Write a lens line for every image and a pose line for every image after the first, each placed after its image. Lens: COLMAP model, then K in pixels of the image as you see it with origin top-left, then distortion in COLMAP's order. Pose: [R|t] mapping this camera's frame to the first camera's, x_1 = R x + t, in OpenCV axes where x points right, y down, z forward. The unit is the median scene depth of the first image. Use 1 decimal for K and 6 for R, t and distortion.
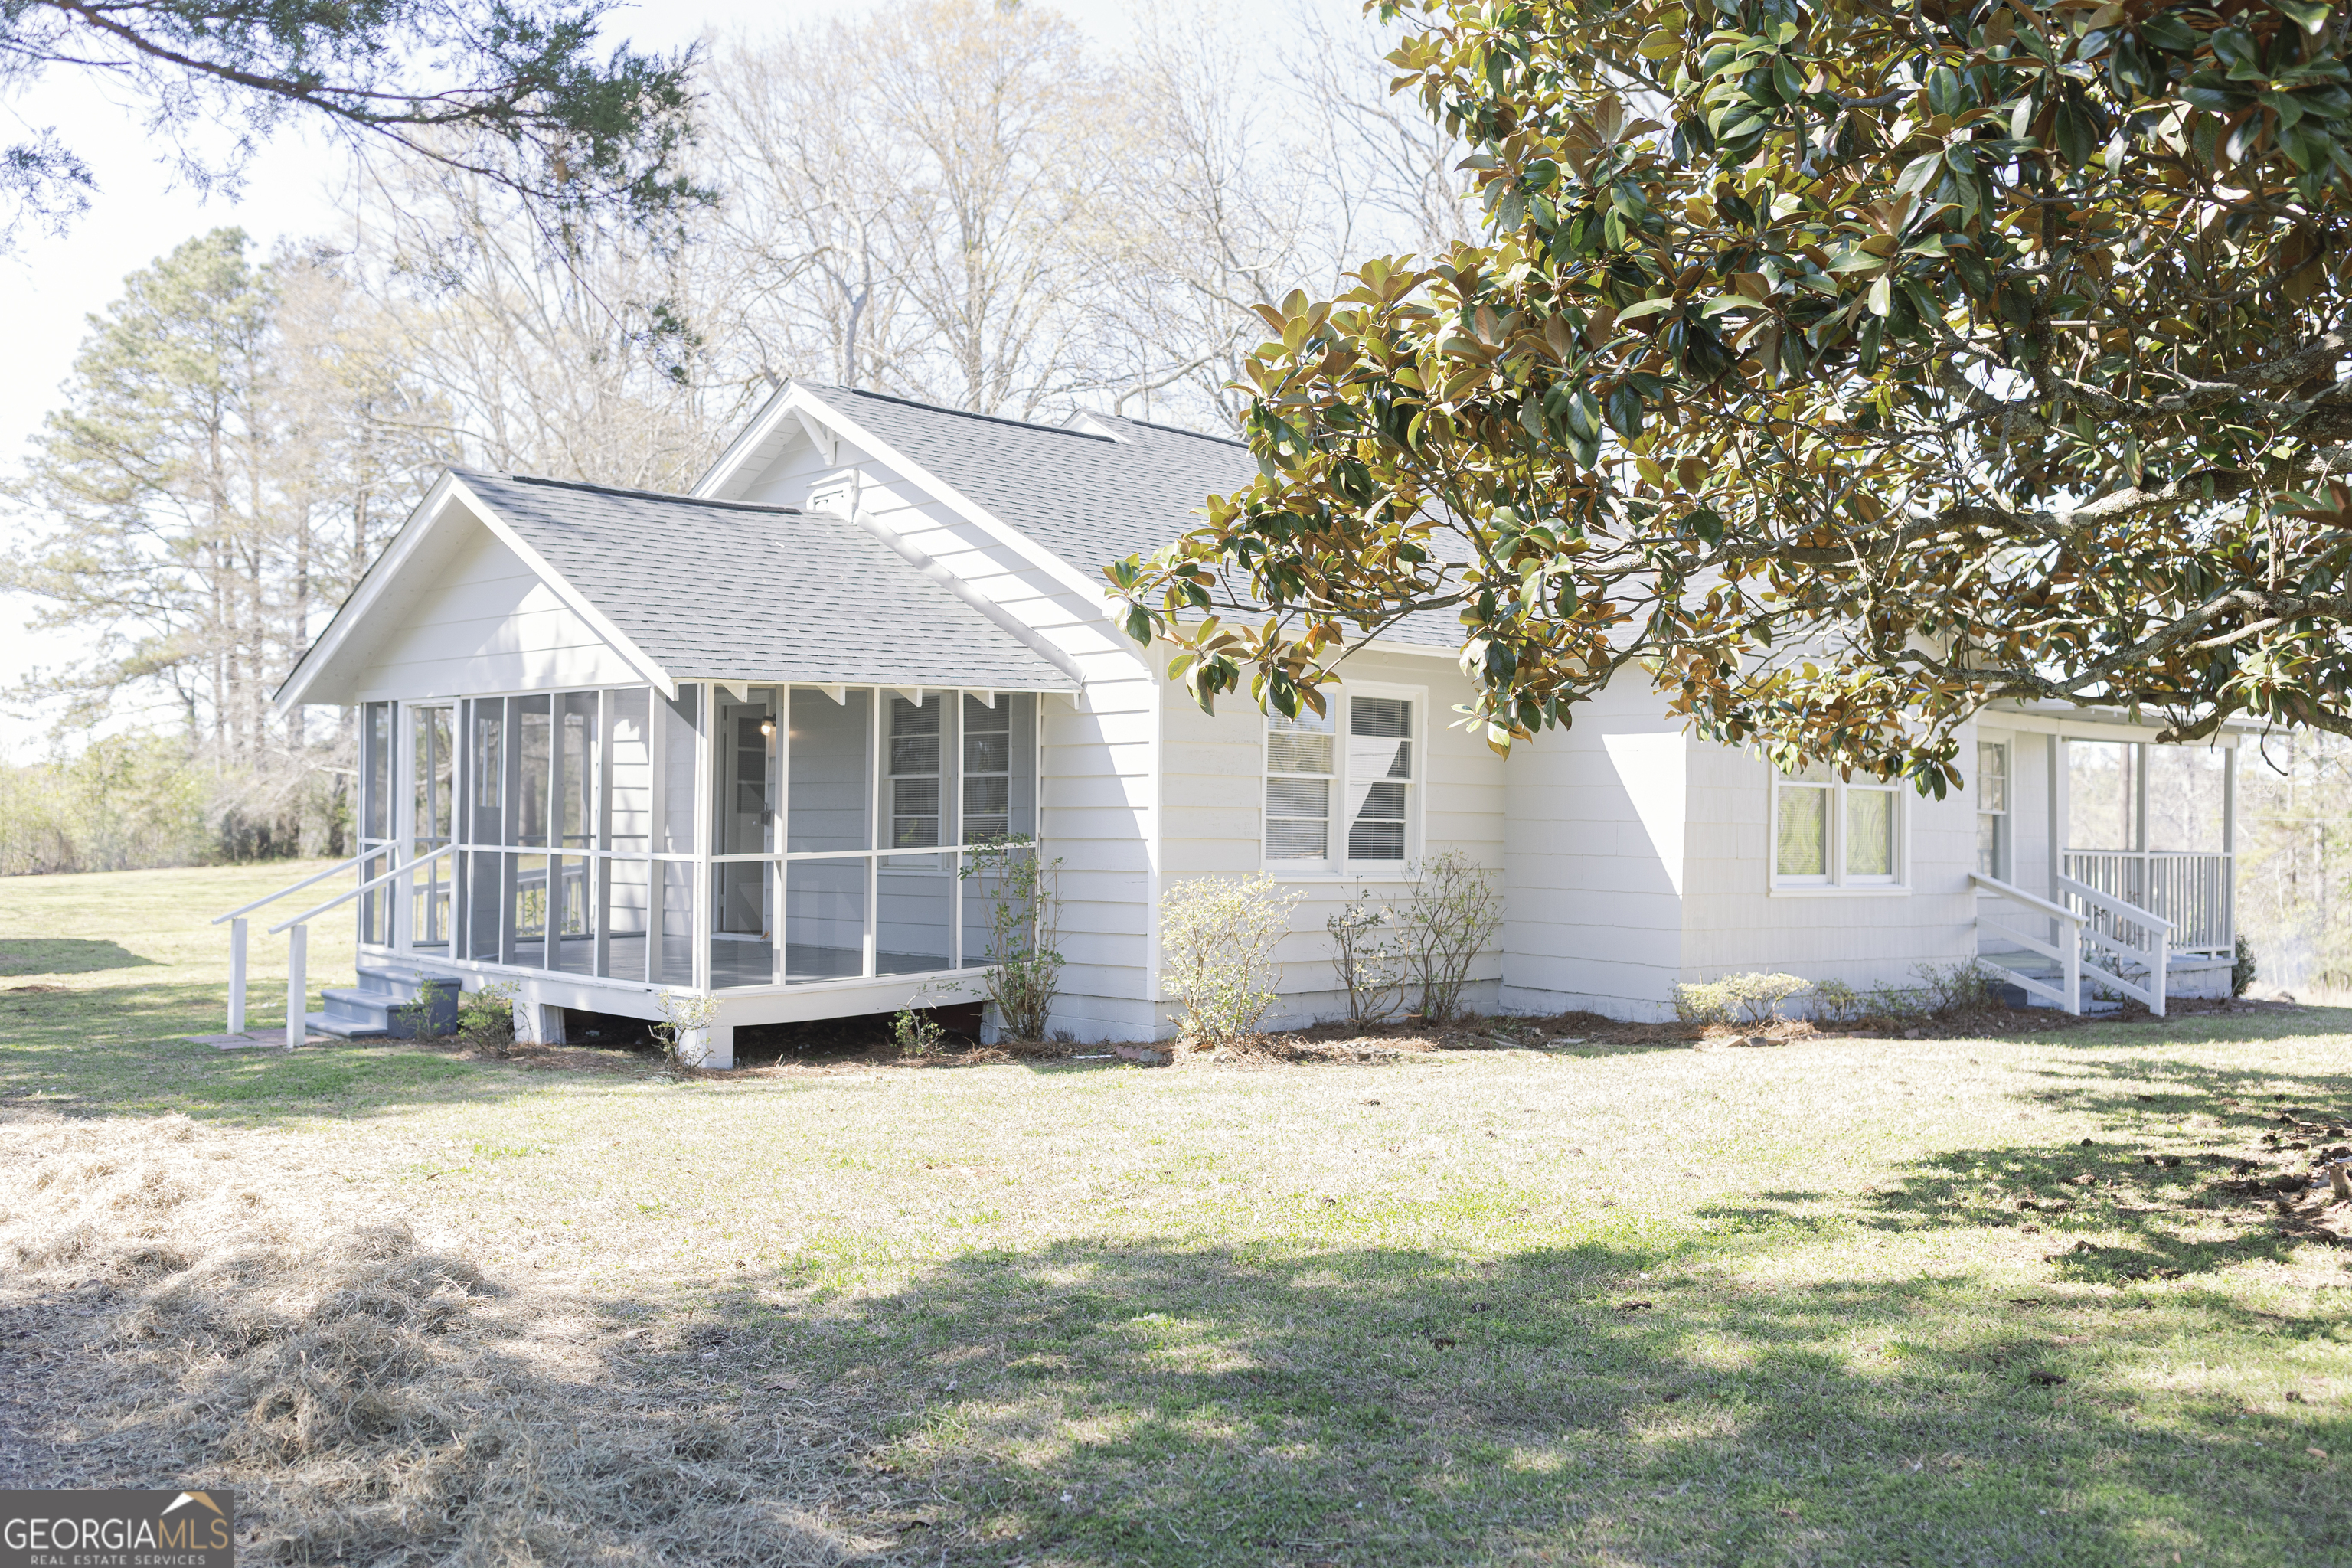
lens RADIAL K [[2239.4, 0, 1173.2], [0, 2239.4, 785.7], [0, 0, 1]] dist [0.002938, 0.001793]
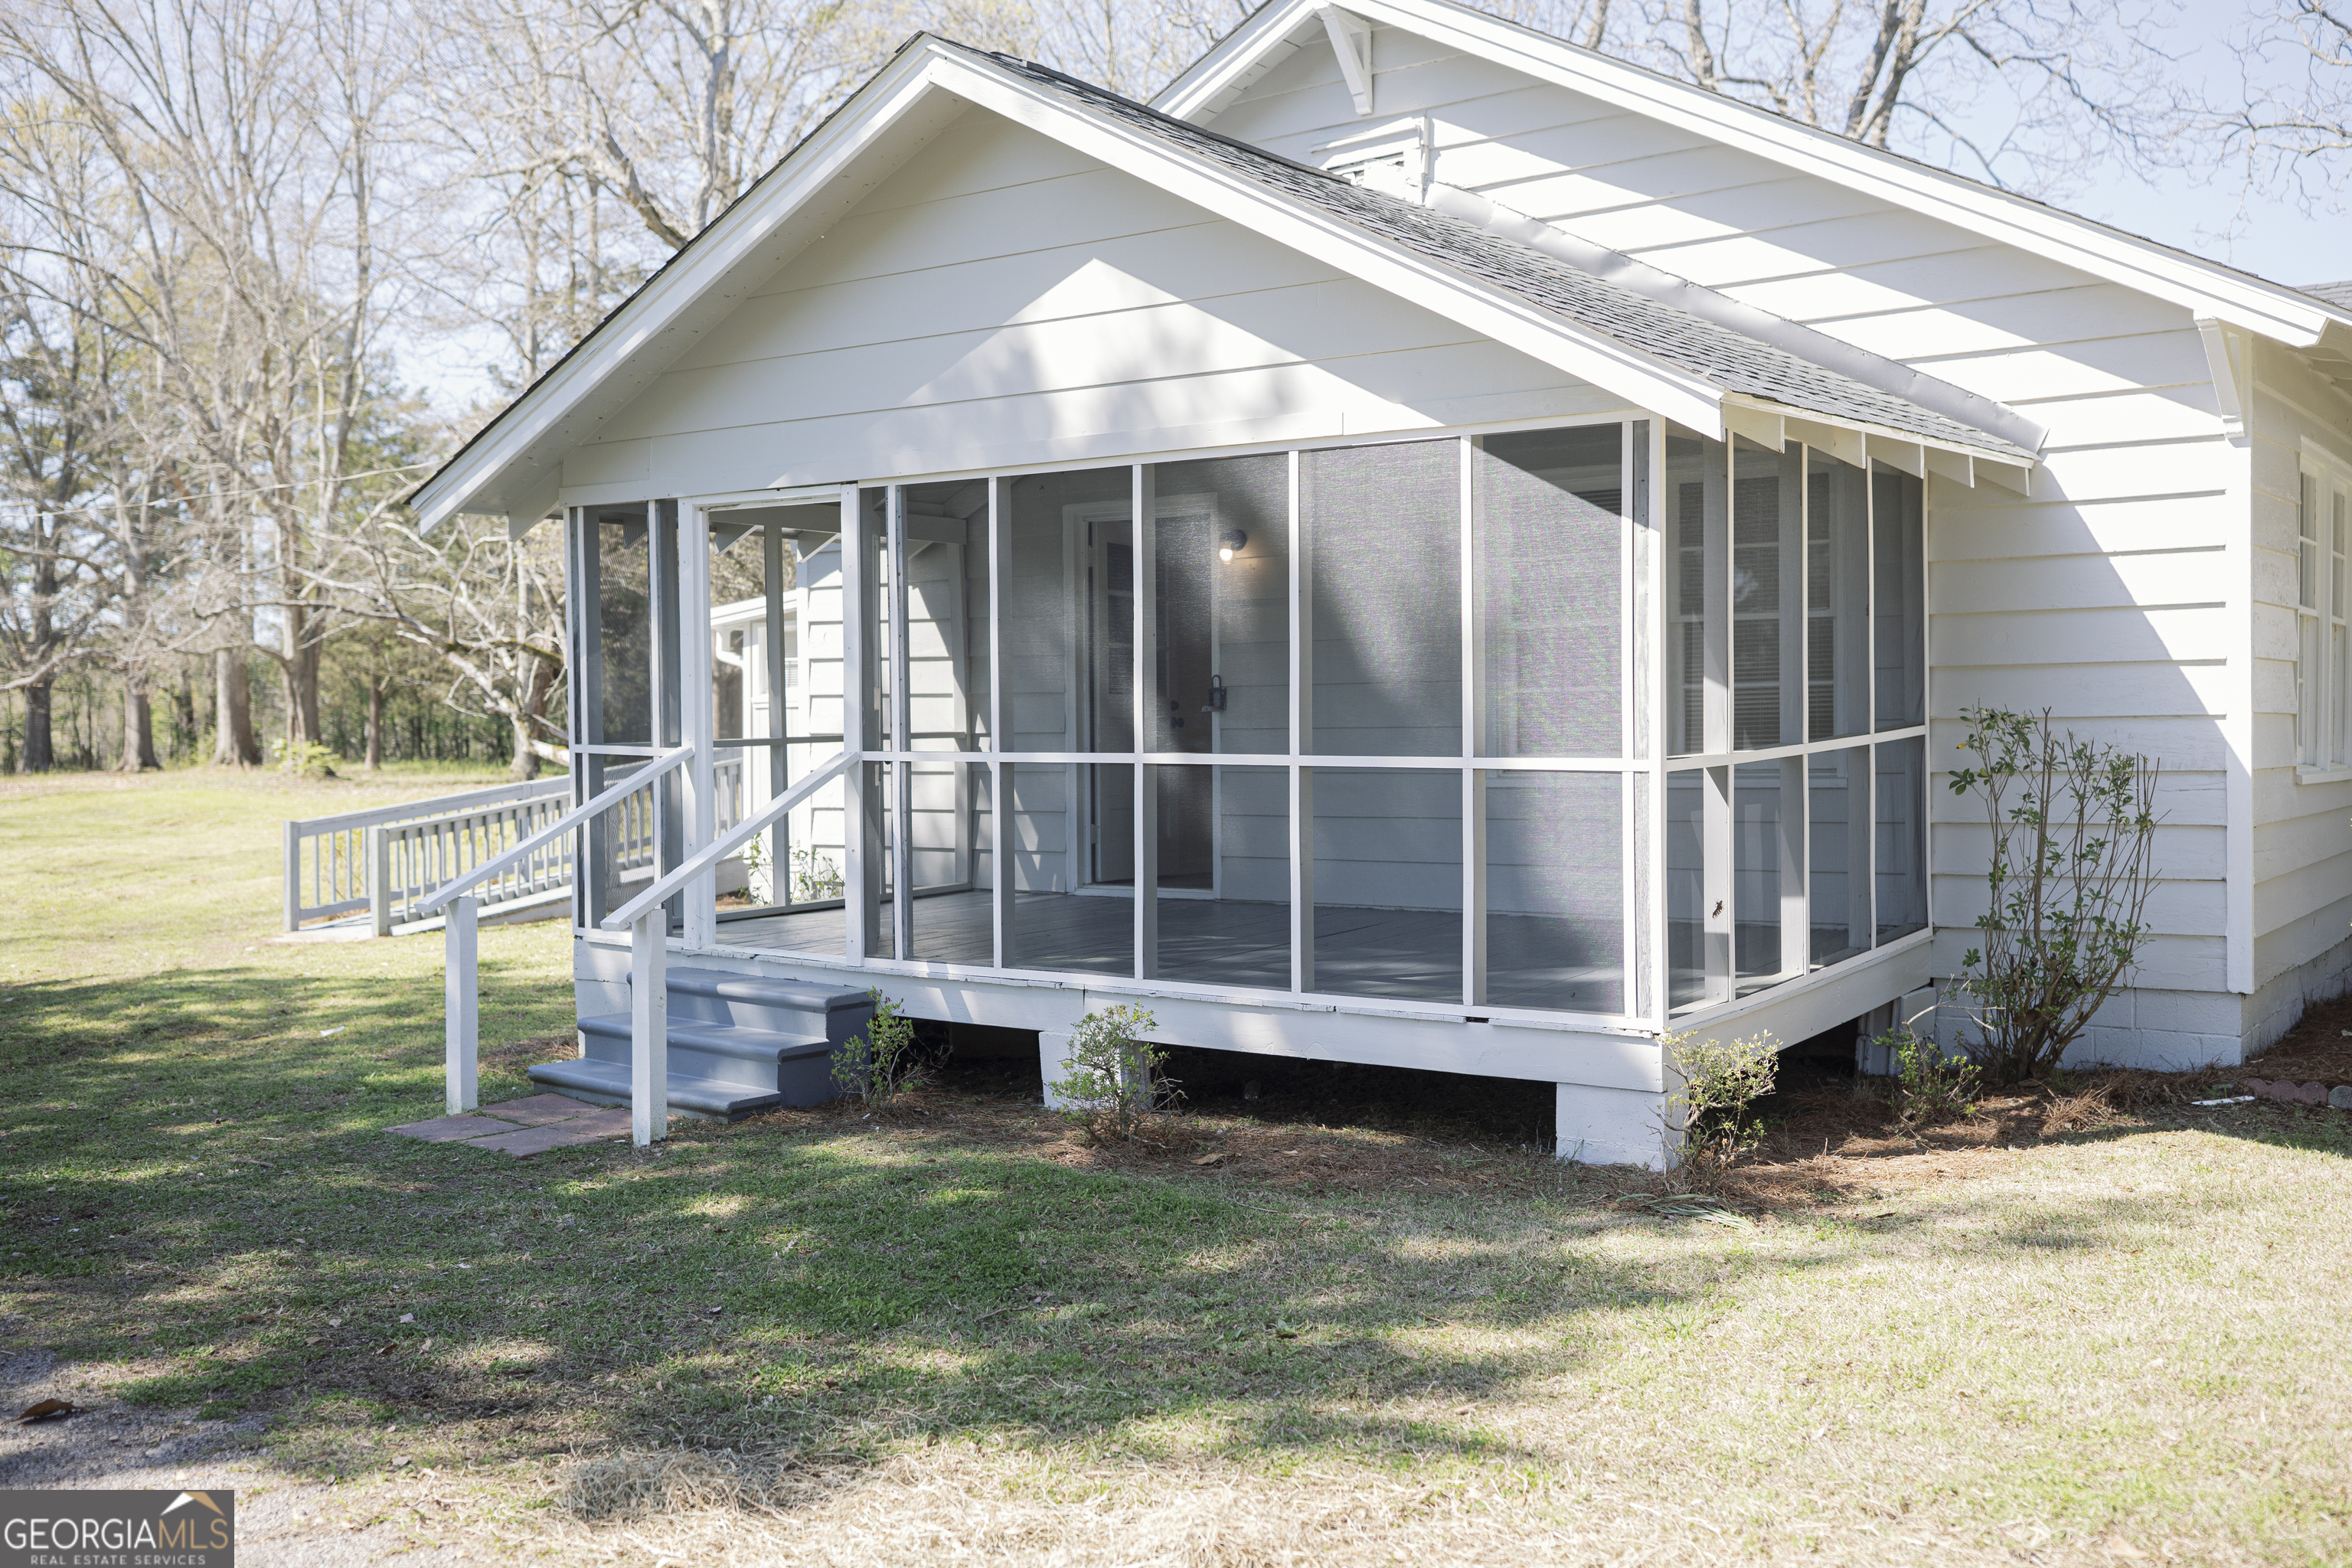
lens RADIAL K [[2242.4, 0, 1176.0], [0, 2242.4, 784.0], [0, 0, 1]] dist [-0.000505, -0.021116]
pose [[0.978832, -0.024625, 0.203179, -0.421444], [0.015297, 0.998761, 0.047352, 0.010923], [-0.204093, -0.043242, 0.977996, 0.522375]]
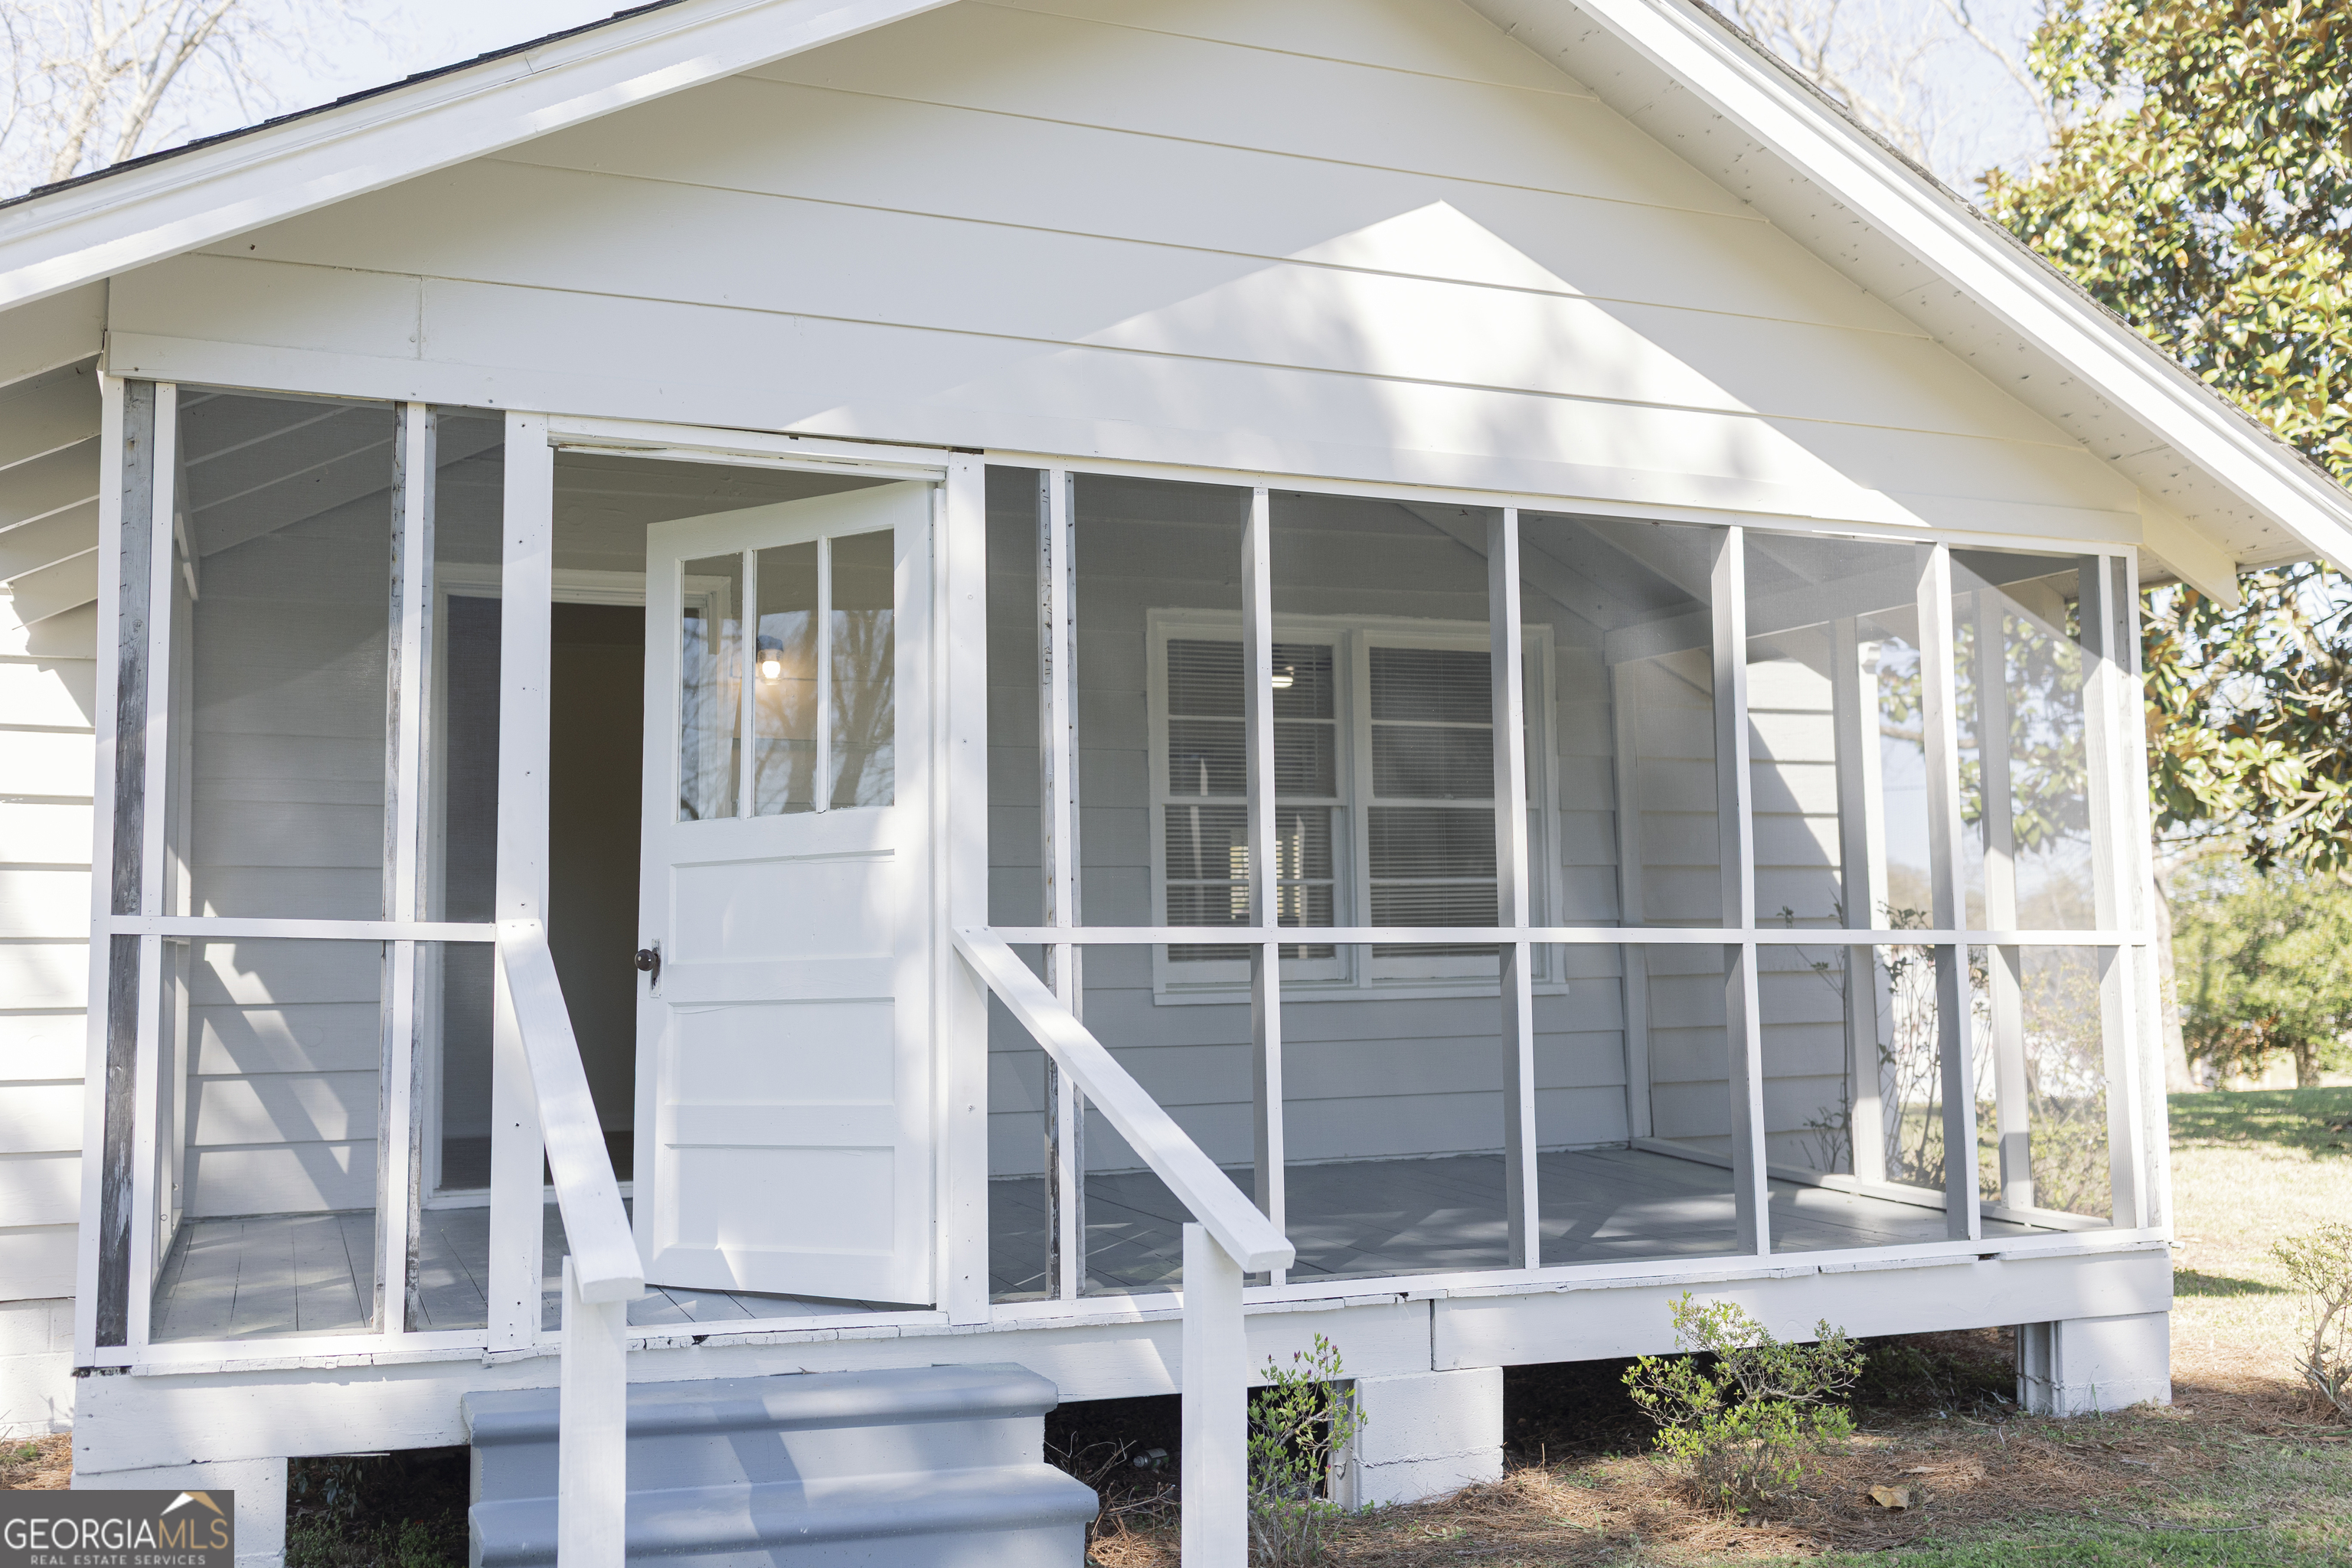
lens RADIAL K [[2241.0, 0, 1176.0], [0, 2241.0, 784.0], [0, 0, 1]] dist [-0.003732, 0.017422]
pose [[0.350729, 0.068563, 0.933964, -0.711286], [0.002252, 0.997252, -0.074055, 0.034979], [-0.936474, 0.028077, 0.349611, 1.028605]]
